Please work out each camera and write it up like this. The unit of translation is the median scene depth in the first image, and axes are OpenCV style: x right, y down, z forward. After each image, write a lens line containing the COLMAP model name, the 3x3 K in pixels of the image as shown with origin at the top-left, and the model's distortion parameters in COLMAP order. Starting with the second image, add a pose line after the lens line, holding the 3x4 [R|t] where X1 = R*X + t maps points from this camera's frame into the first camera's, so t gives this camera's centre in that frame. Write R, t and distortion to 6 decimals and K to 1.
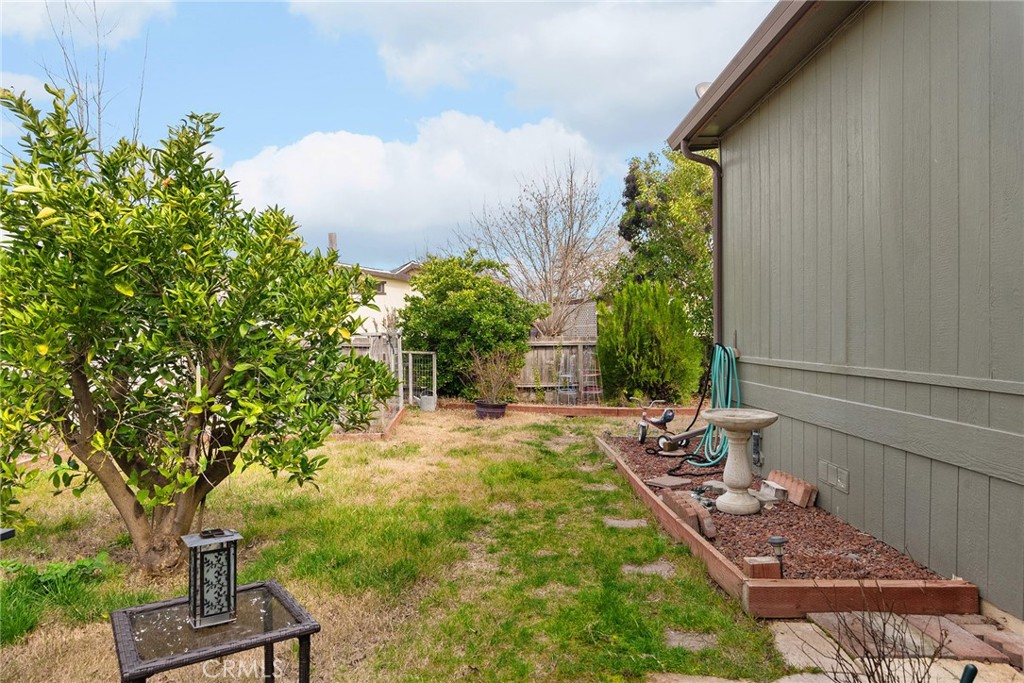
lens RADIAL K [[645.2, 0, 512.0], [0, 645.2, 341.5], [0, 0, 1]] dist [-0.043071, -0.000257]
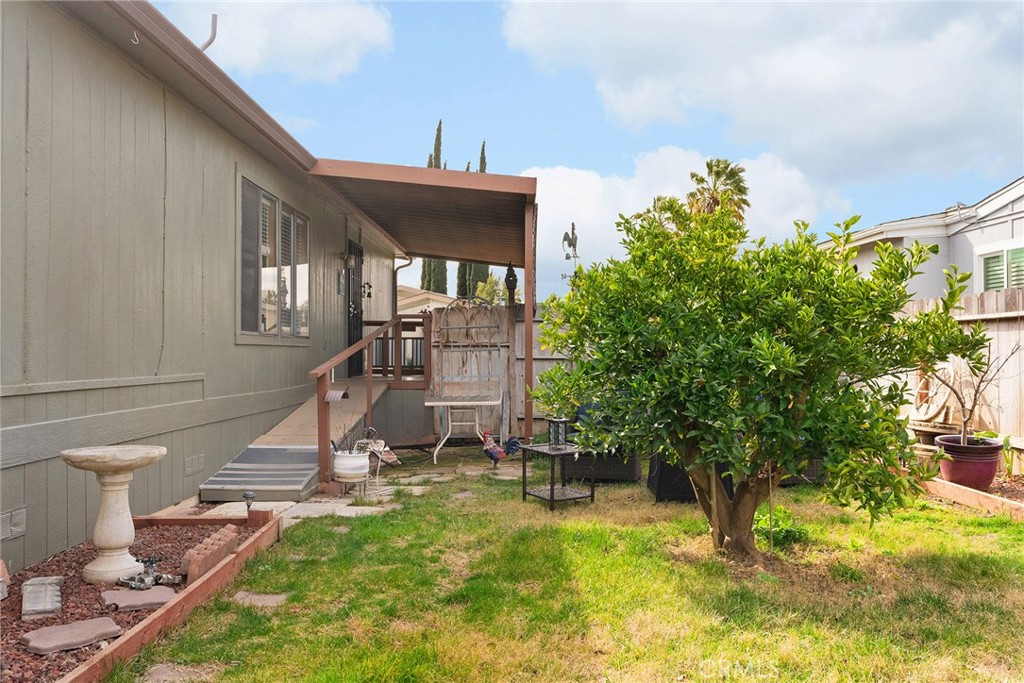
lens RADIAL K [[838.6, 0, 511.7], [0, 838.6, 343.9], [0, 0, 1]] dist [0.001241, 0.000374]
pose [[-0.999823, 0.002911, 0.018597, -0.063686], [0.002789, 0.999974, -0.006616, -0.002798], [-0.018616, -0.006563, -0.999805, 0.910986]]
